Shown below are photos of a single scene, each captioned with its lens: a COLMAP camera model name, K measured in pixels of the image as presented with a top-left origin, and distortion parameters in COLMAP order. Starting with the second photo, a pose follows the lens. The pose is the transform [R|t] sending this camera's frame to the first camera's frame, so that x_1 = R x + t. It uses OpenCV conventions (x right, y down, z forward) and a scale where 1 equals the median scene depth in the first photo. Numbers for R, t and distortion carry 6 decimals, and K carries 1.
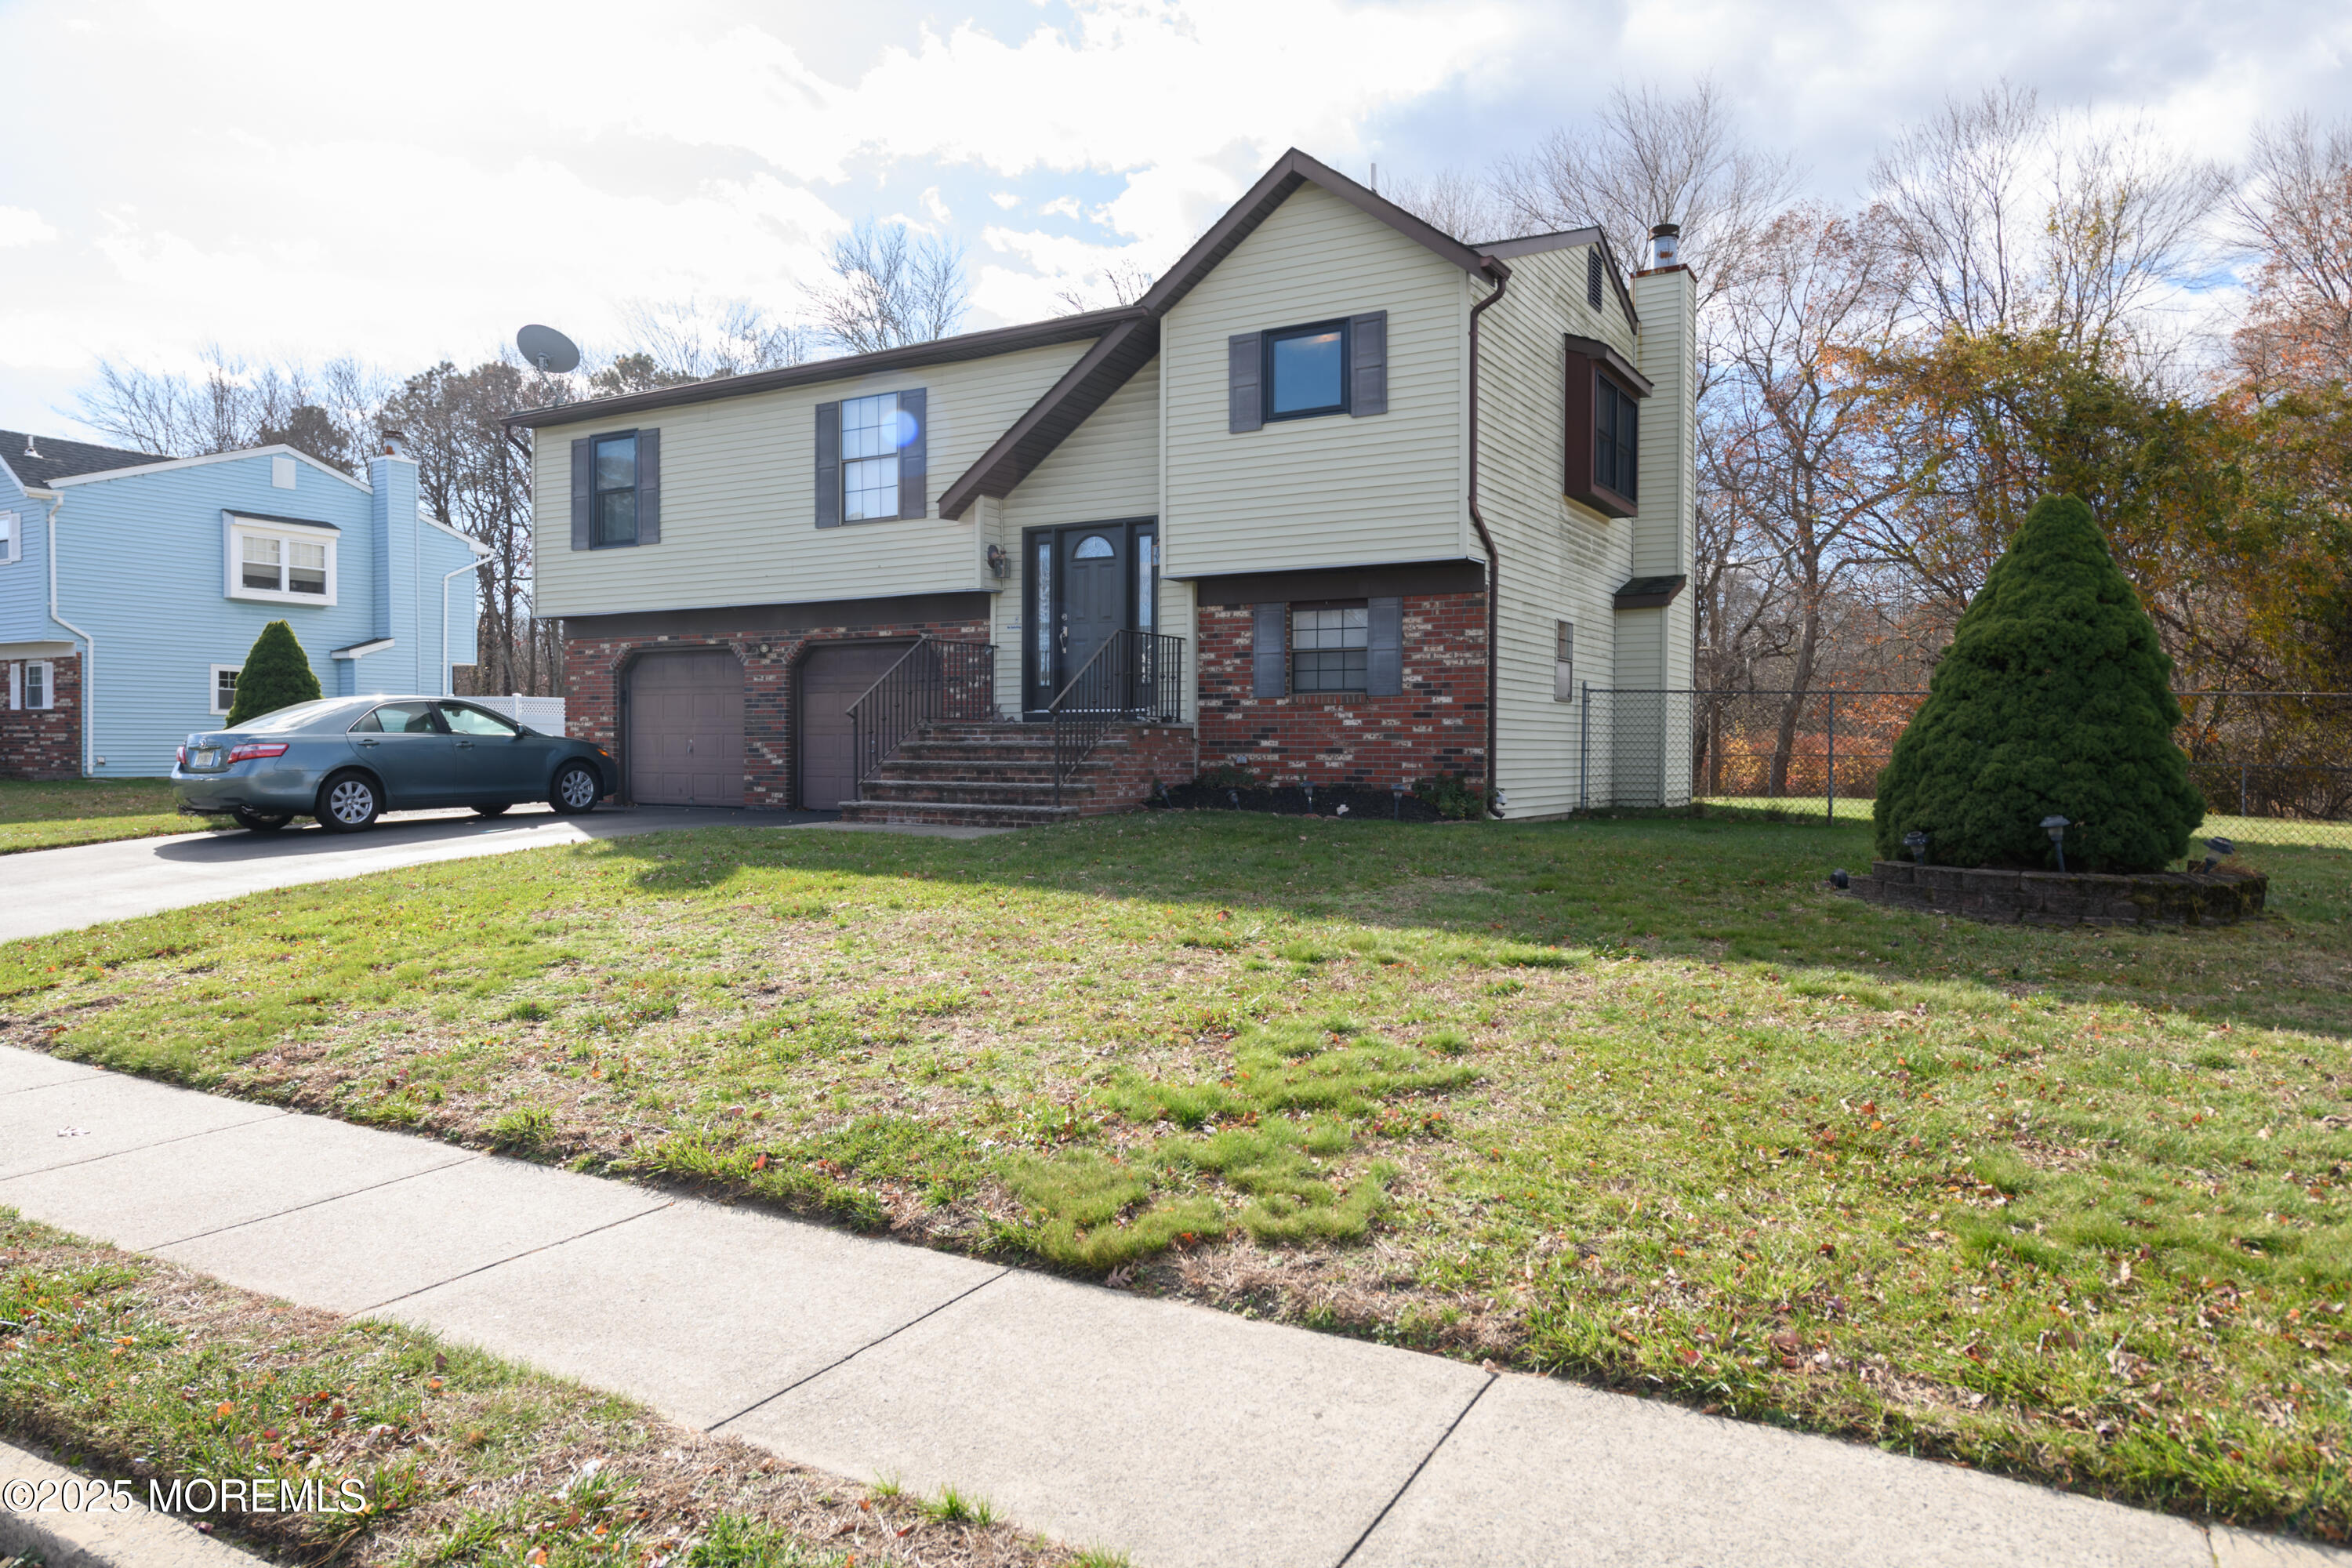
lens RADIAL K [[1504.8, 0, 1176.0], [0, 1504.8, 784.0], [0, 0, 1]] dist [0.011484, -0.000668]
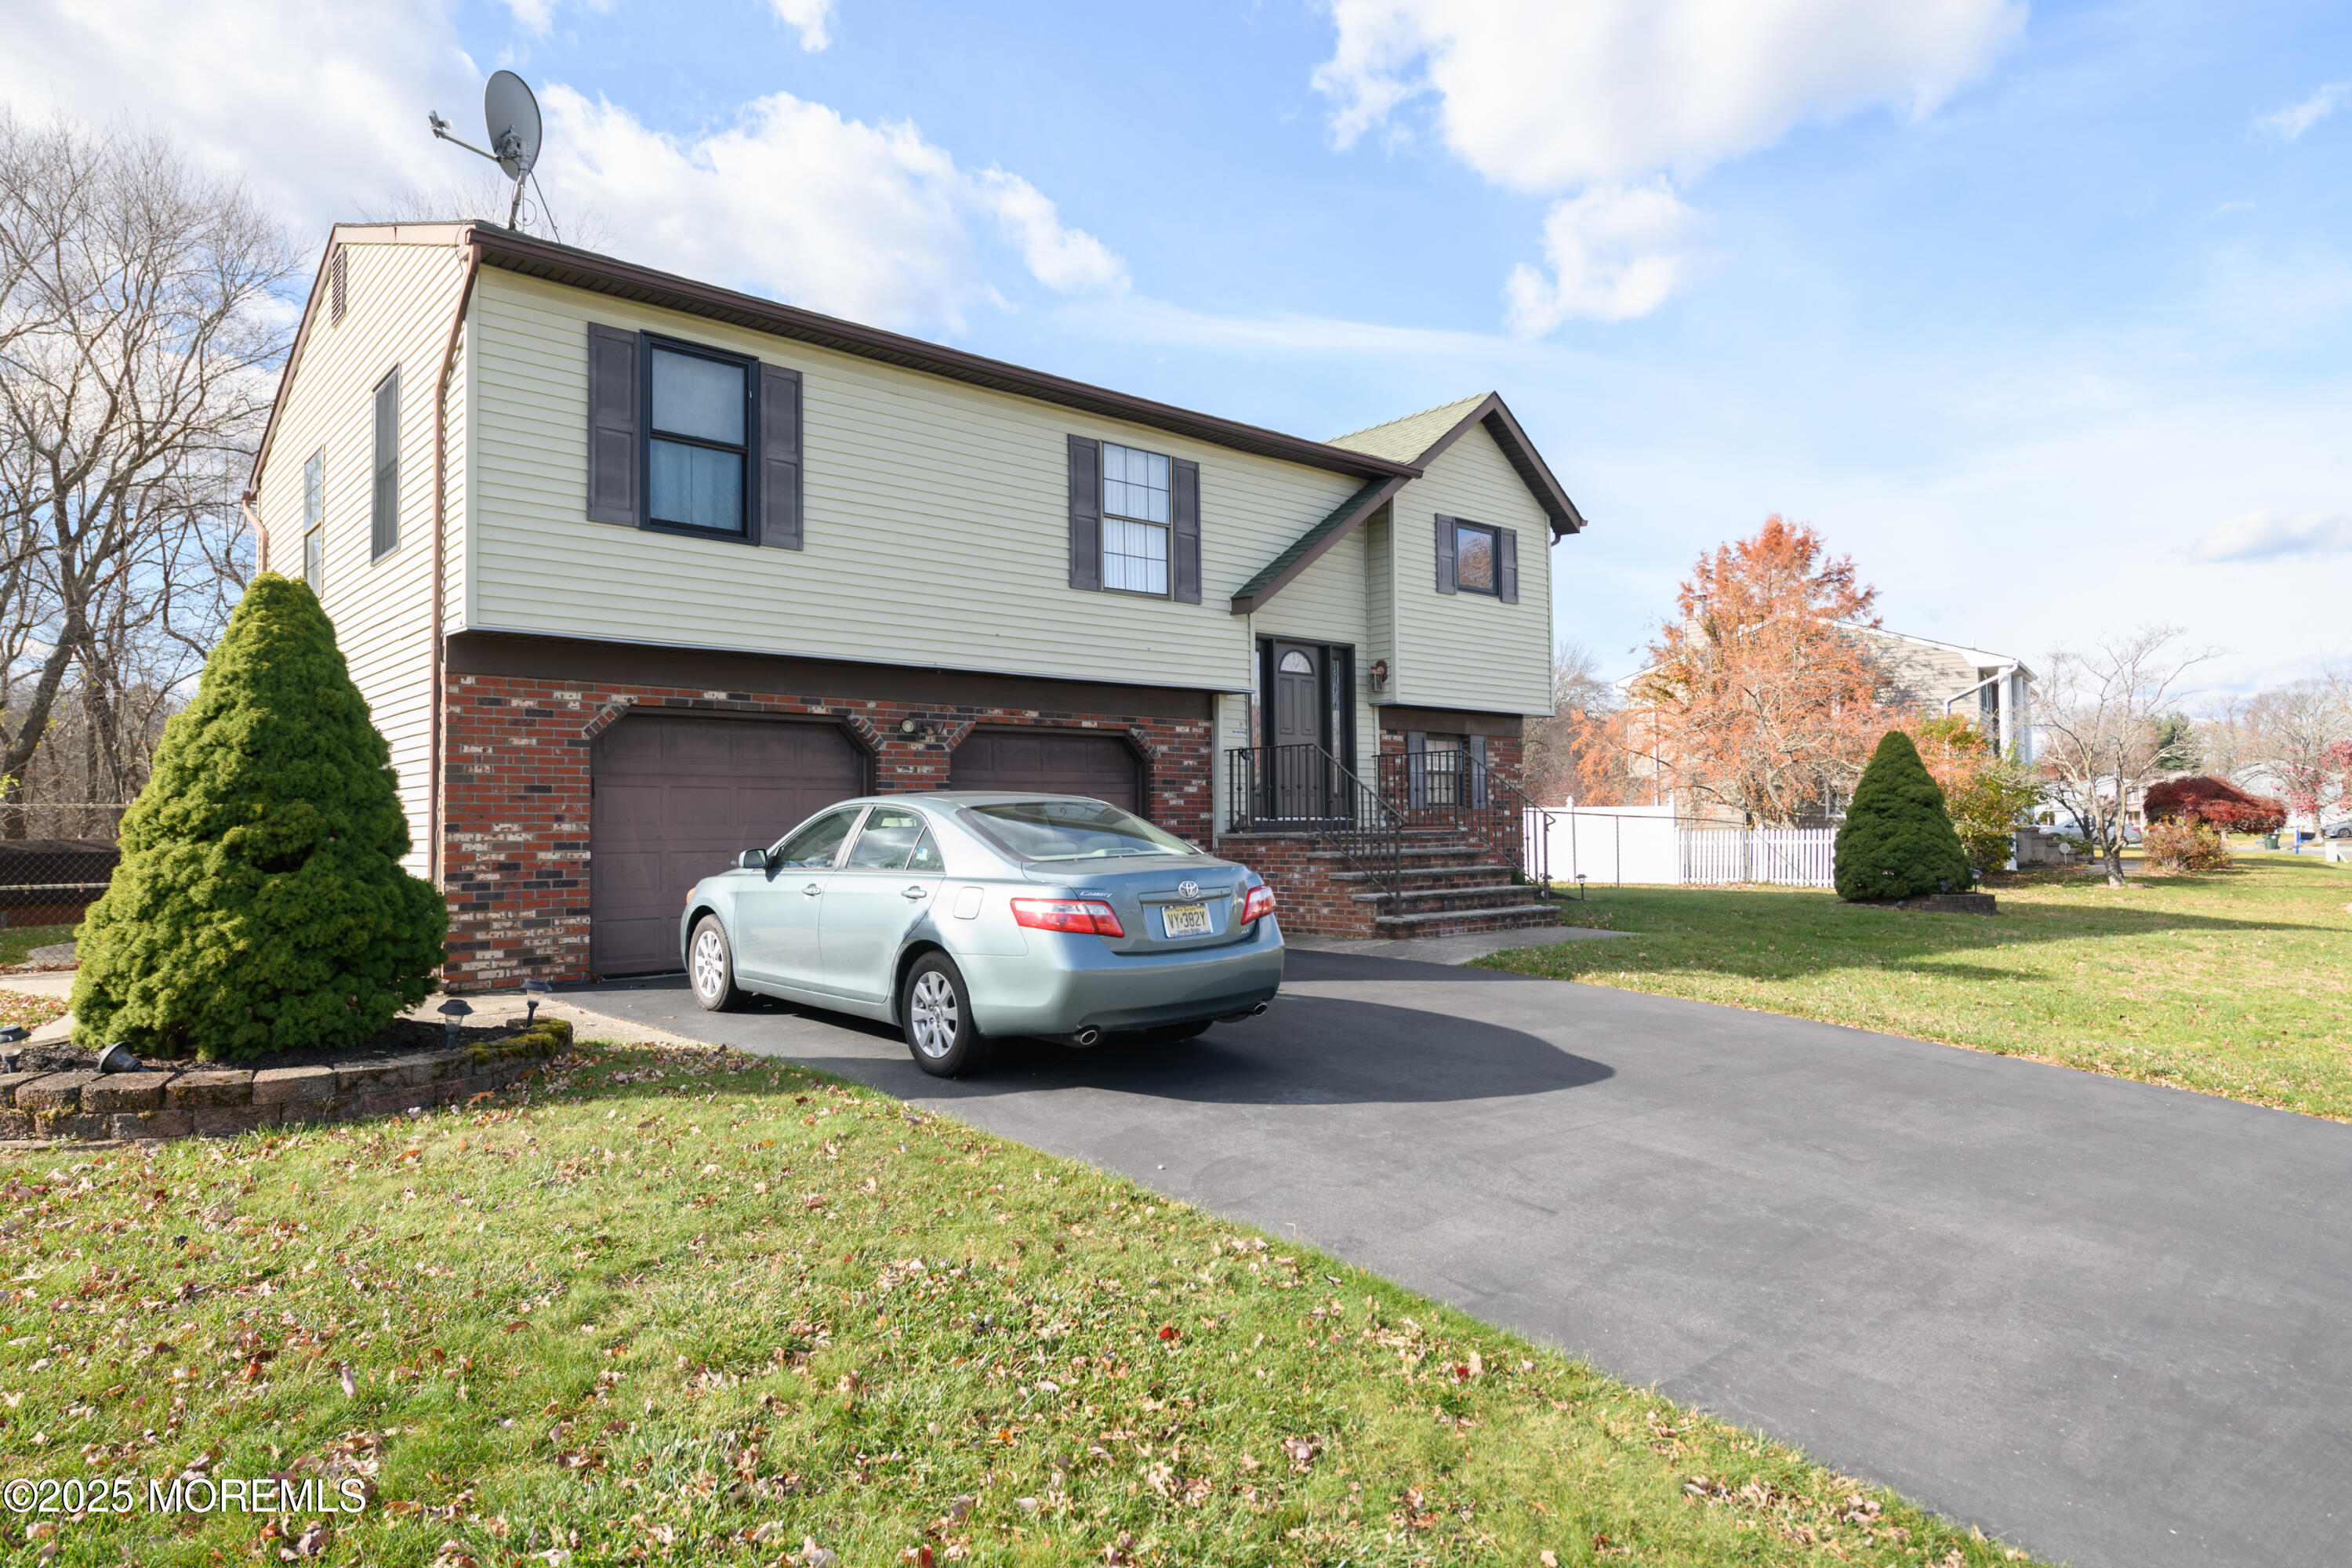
lens RADIAL K [[1382.5, 0, 1176.0], [0, 1382.5, 784.0], [0, 0, 1]] dist [-0.003215, -0.000411]
pose [[0.303628, 0.024012, 0.952488, -1.043566], [0.035151, 0.998720, -0.036383, -0.043518], [-0.952142, 0.044528, 0.302395, 0.837519]]
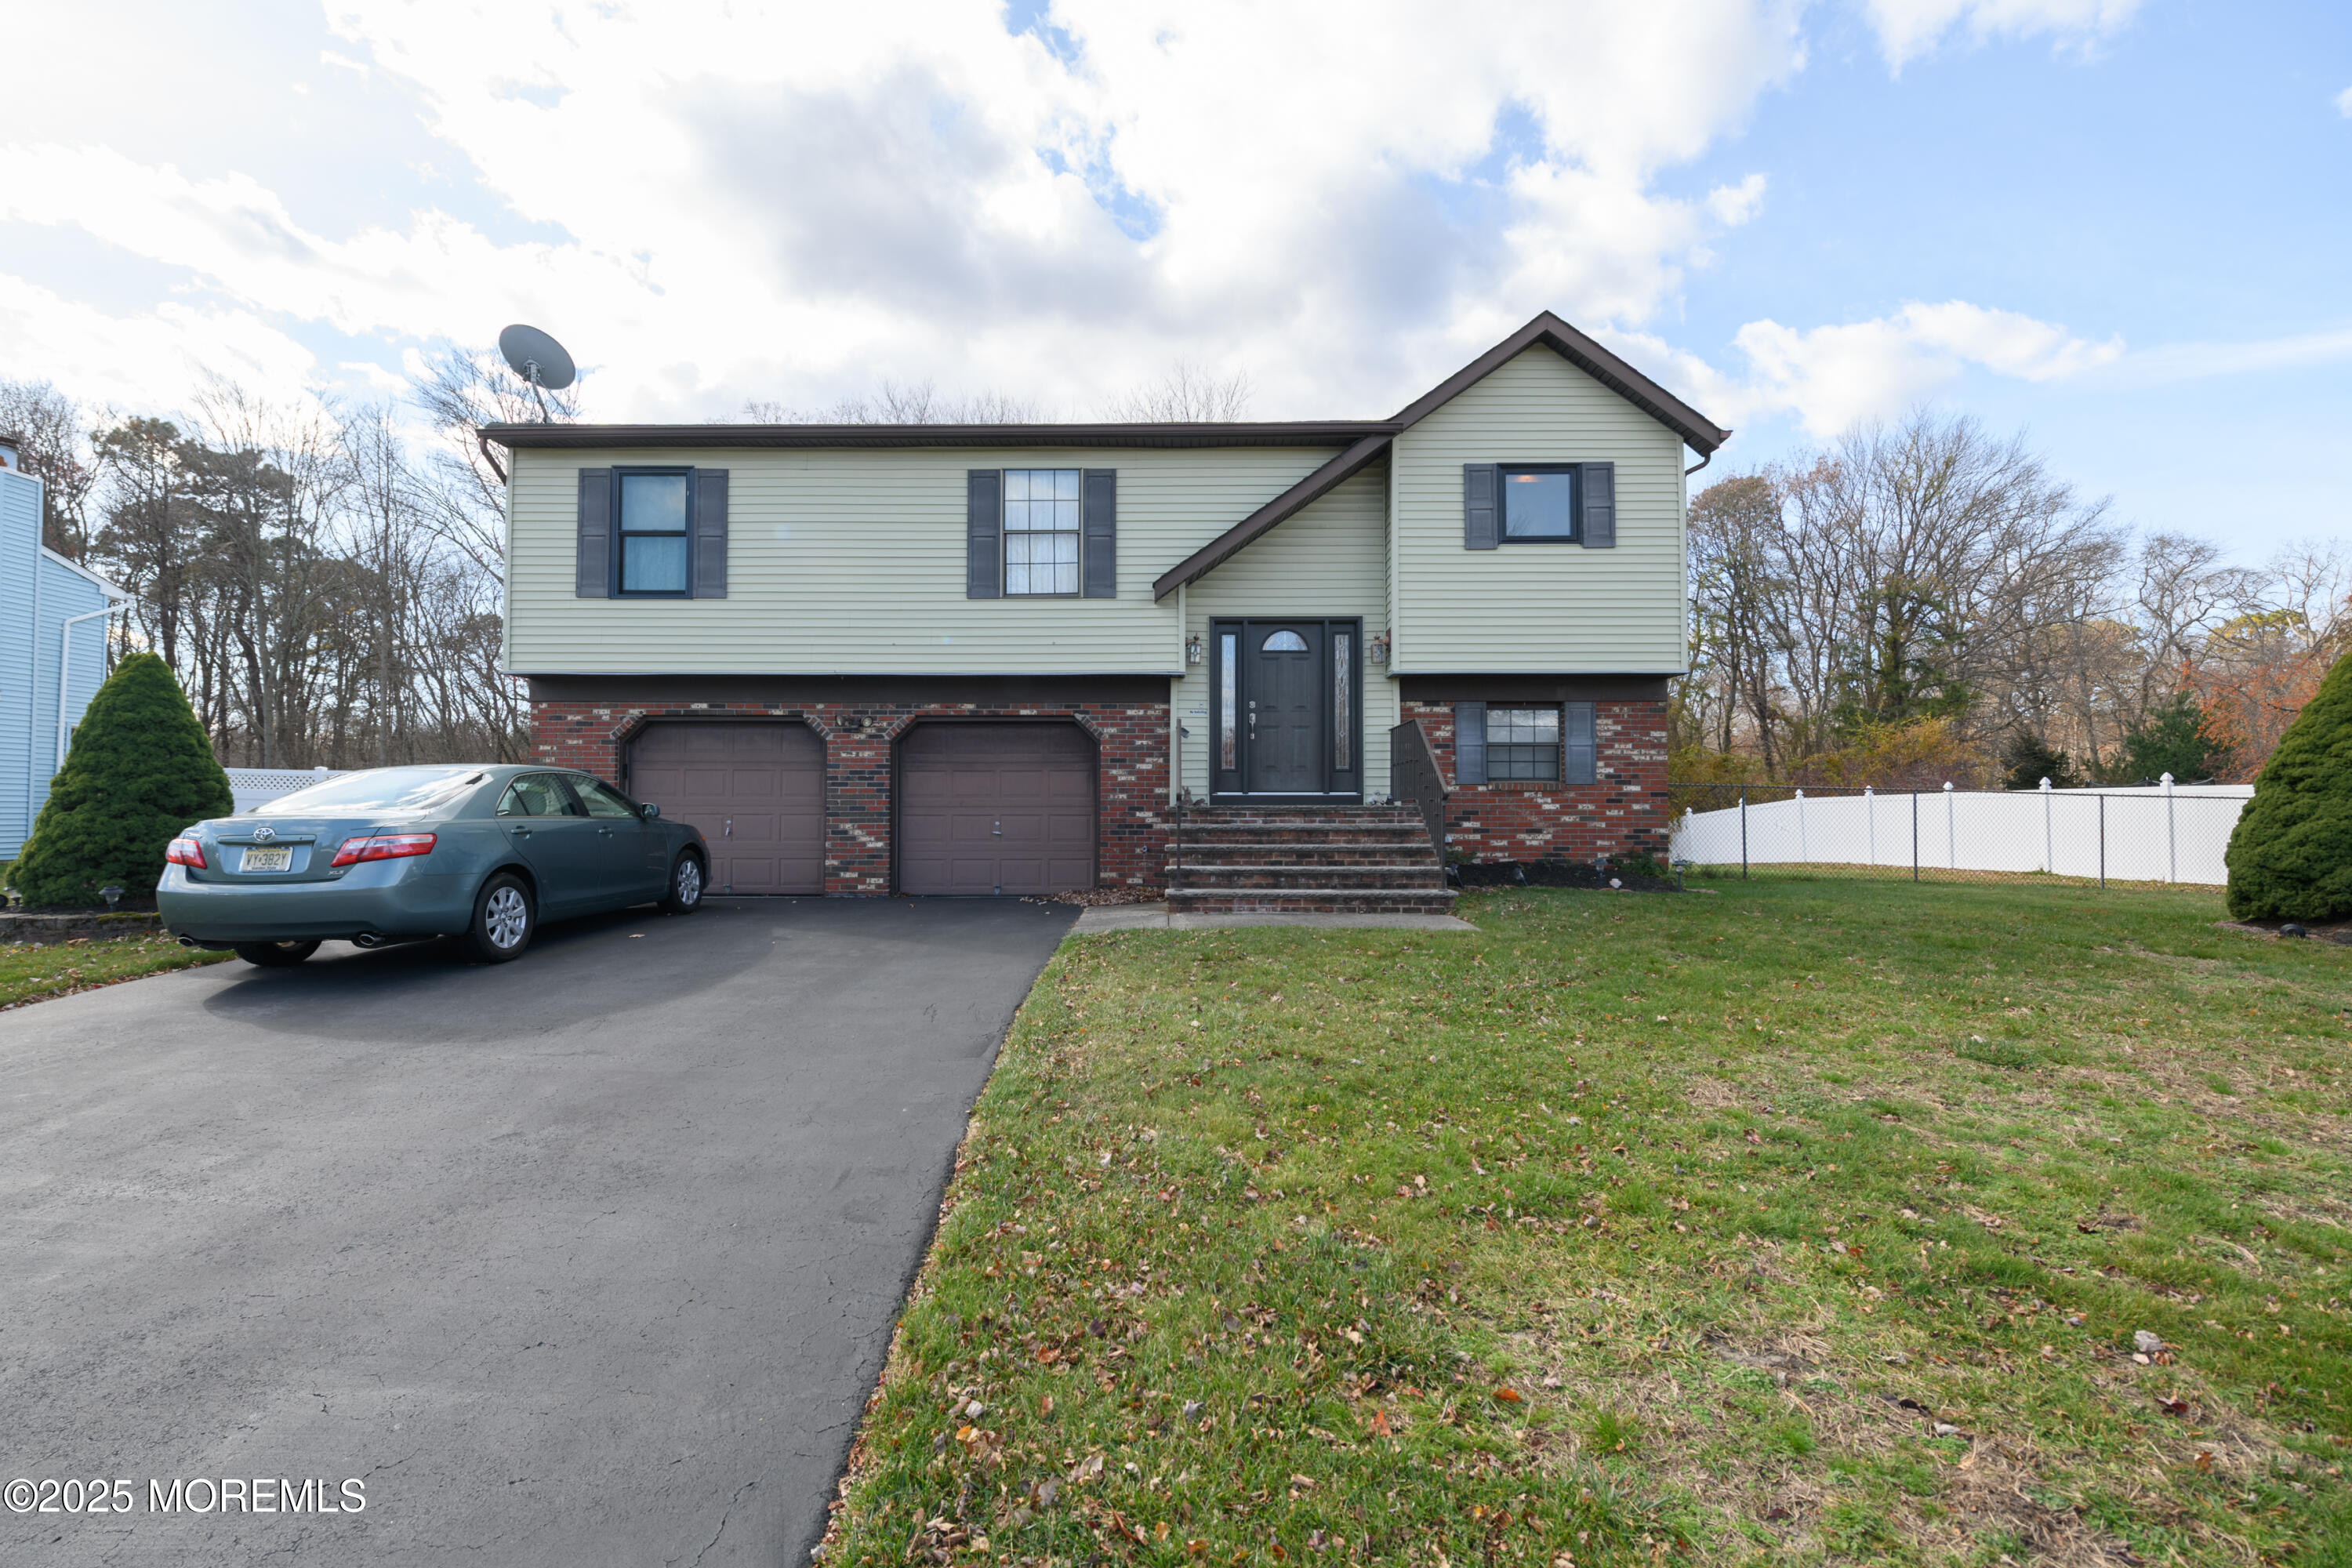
lens RADIAL K [[1040.4, 0, 1177.7], [0, 1040.4, 790.9], [0, 0, 1]] dist [0.000382, -0.000302]
pose [[0.864455, 0.010762, 0.502595, -0.516961], [0.014374, 0.998833, -0.046112, -0.019168], [-0.502505, 0.047086, 0.863291, 0.428972]]
